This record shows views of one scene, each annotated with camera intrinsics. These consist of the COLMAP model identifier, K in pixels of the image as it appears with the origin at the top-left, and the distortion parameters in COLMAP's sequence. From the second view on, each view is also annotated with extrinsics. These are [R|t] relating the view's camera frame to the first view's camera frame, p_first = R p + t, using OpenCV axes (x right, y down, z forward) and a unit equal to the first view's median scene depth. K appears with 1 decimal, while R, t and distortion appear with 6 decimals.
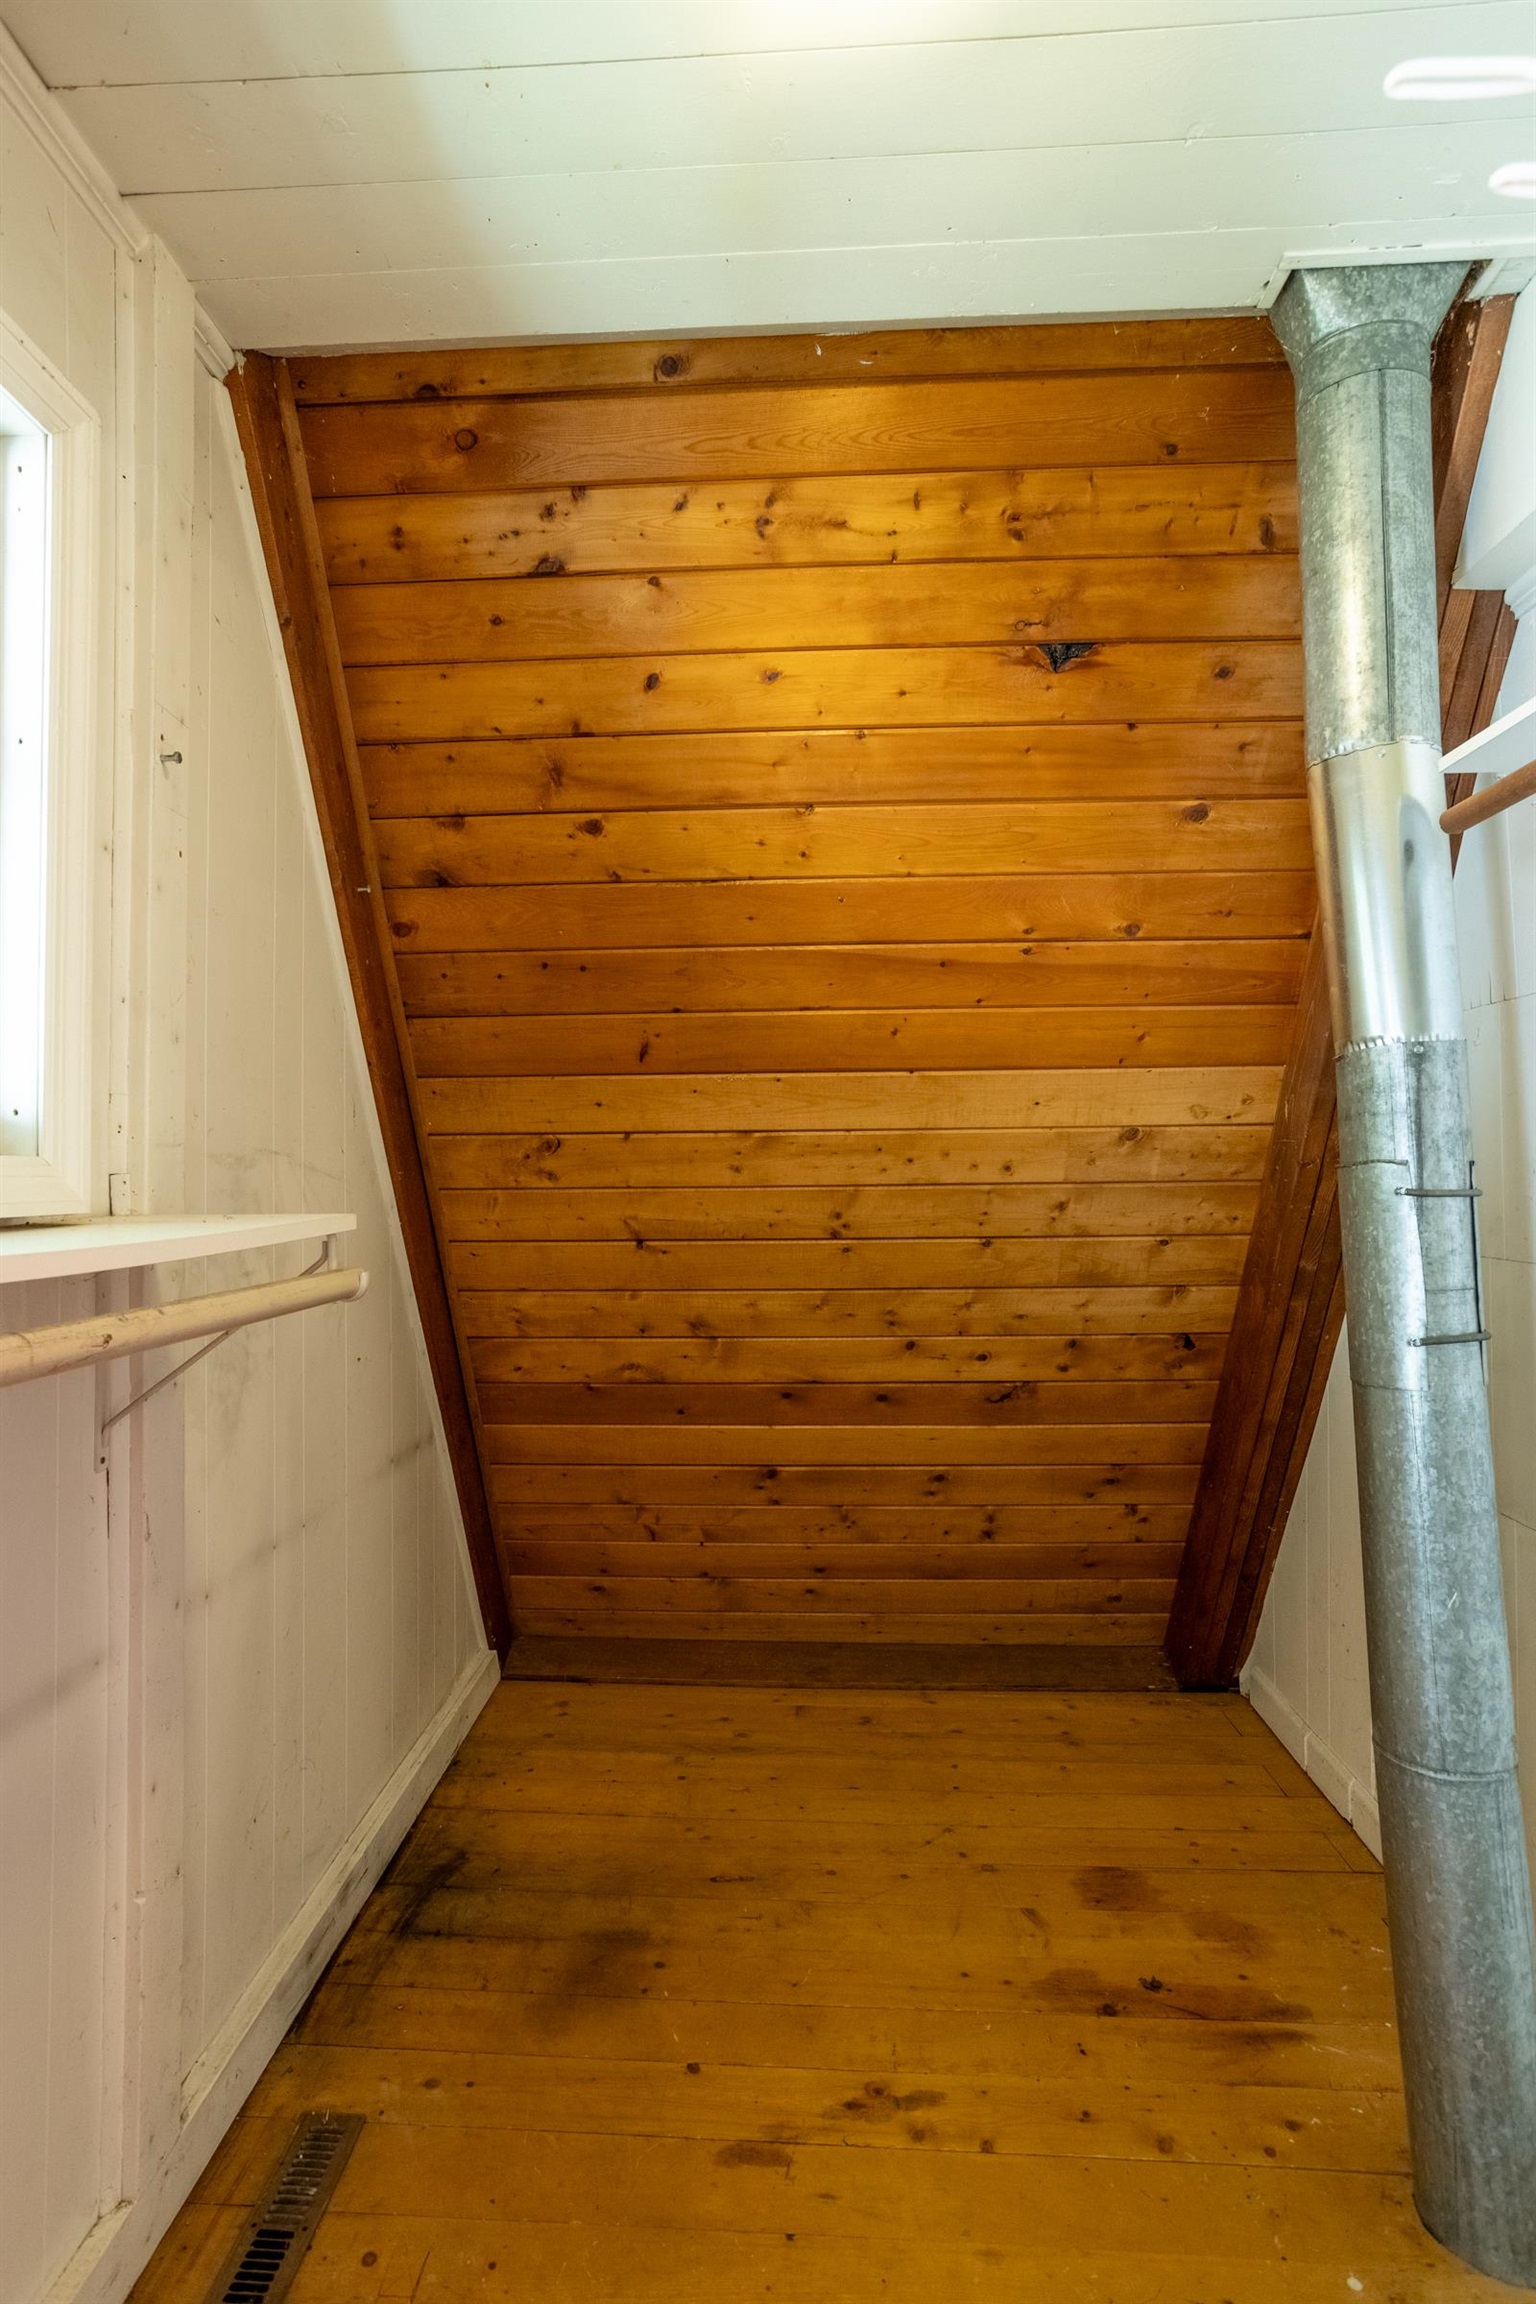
lens RADIAL K [[1112.1, 0, 763.0], [0, 1112.1, 1156.6], [0, 0, 1]] dist [-0.027353, 0.003032]
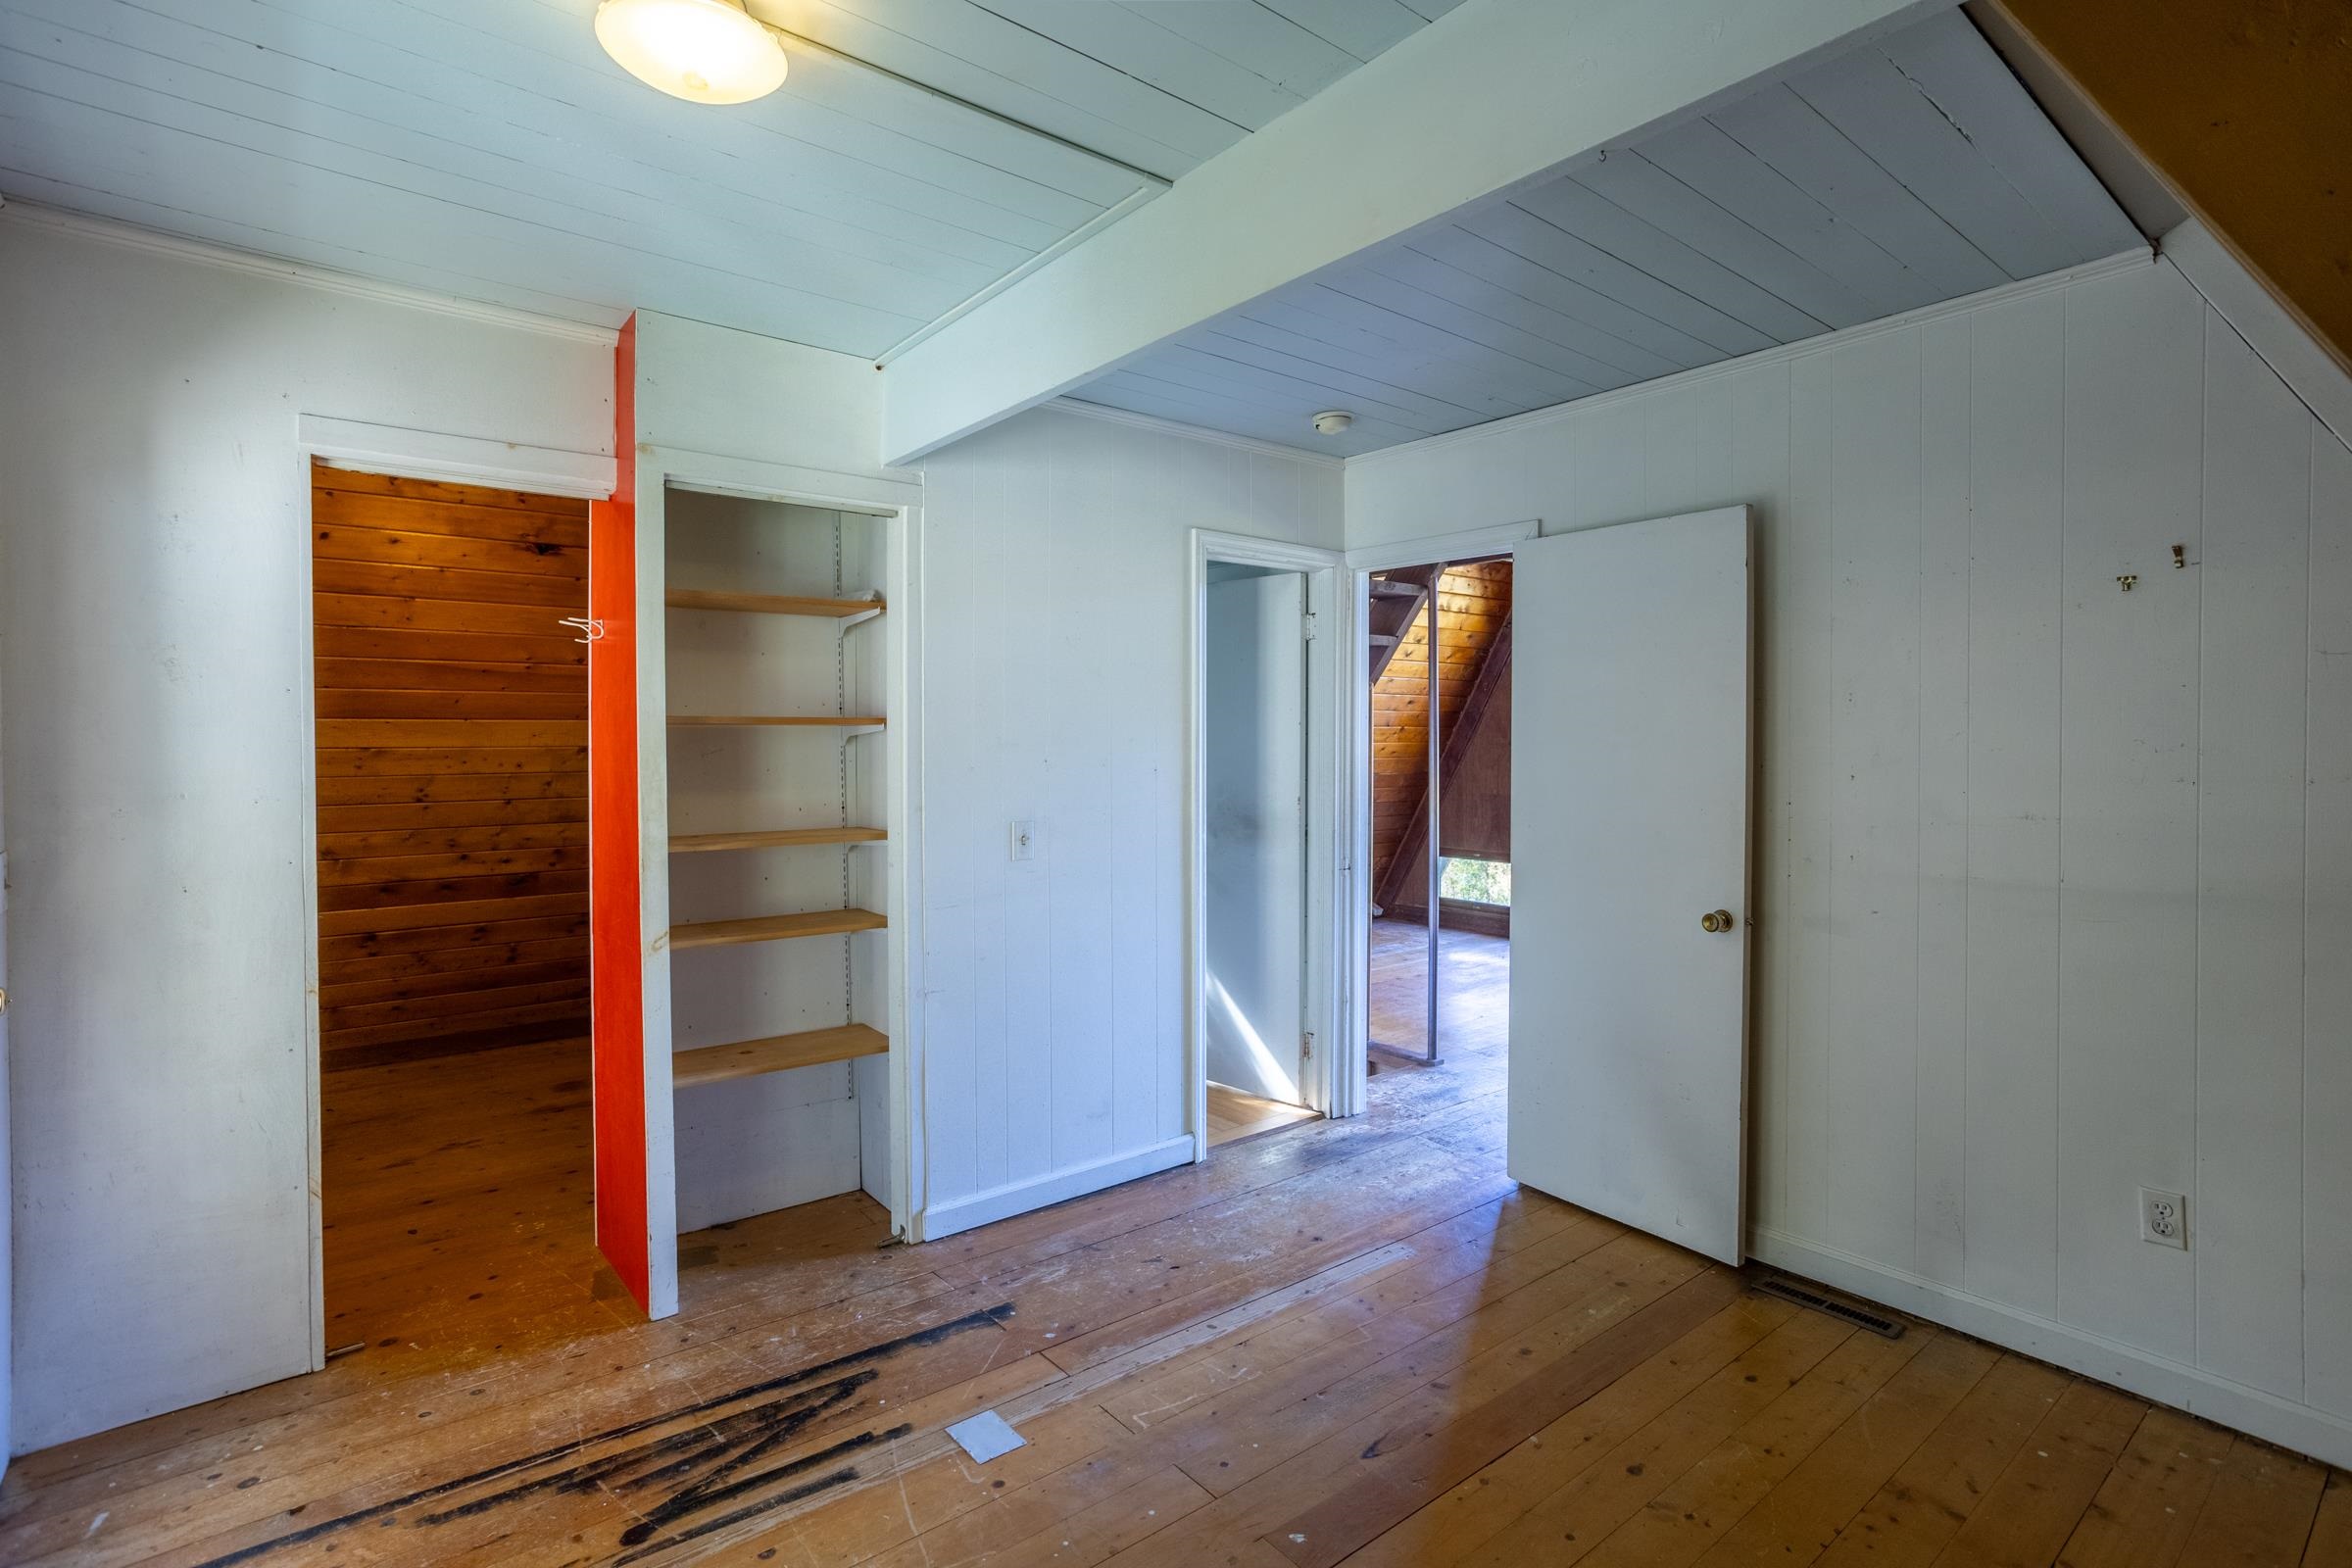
lens RADIAL K [[1135.3, 0, 1212.4], [0, 1135.3, 752.4], [0, 0, 1]] dist [-0.027353, 0.003032]
pose [[0.743228, 0.000849, 0.669038, -0.216847], [-0.016997, 0.999700, 0.017613, -0.072026], [-0.668823, -0.024462, 0.743020, -1.390603]]
